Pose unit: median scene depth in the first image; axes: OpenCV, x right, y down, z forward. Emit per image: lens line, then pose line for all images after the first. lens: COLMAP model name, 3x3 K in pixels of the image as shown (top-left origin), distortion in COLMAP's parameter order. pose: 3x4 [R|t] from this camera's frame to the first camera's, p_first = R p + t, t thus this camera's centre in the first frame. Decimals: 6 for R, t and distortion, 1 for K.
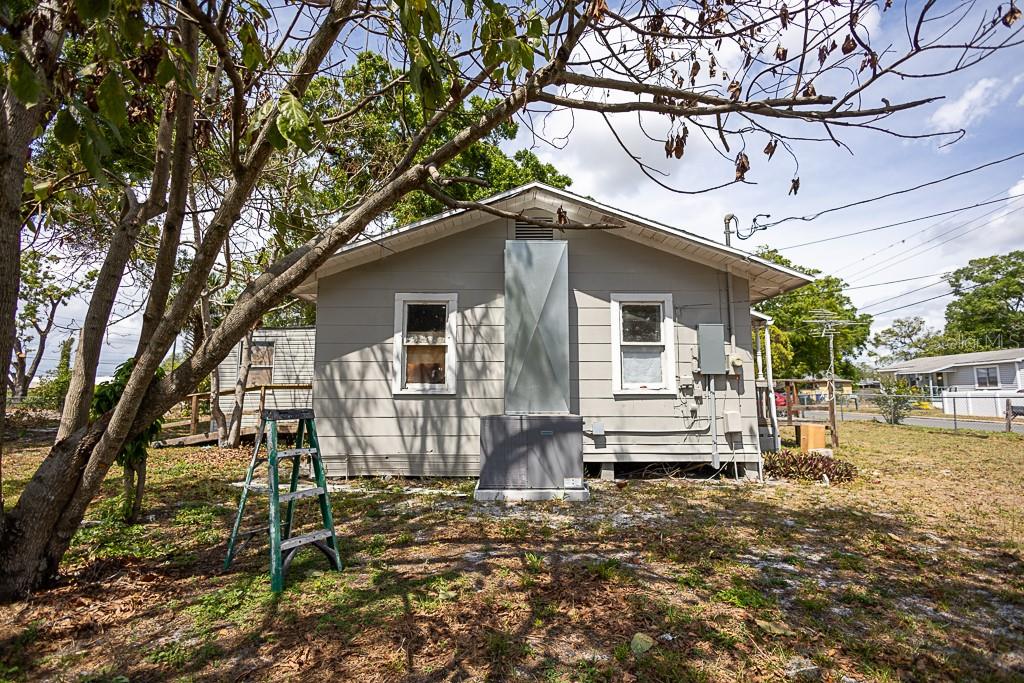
lens RADIAL K [[467.0, 0, 513.1], [0, 467.0, 341.4], [0, 0, 1]] dist [0.000050, -0.000376]
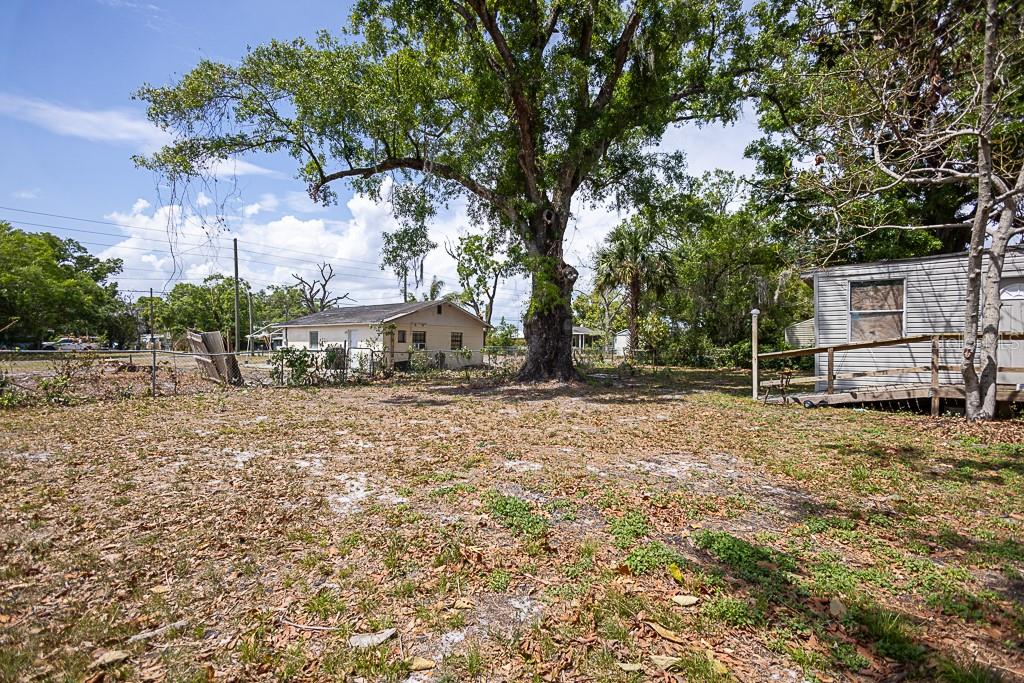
lens RADIAL K [[467.0, 0, 513.1], [0, 467.0, 341.4], [0, 0, 1]] dist [0.000050, -0.000376]
pose [[0.796074, 0.002556, -0.605194, -0.557454], [0.058114, 0.995047, 0.080645, 0.004193], [0.602403, -0.099369, 0.791982, -0.008033]]
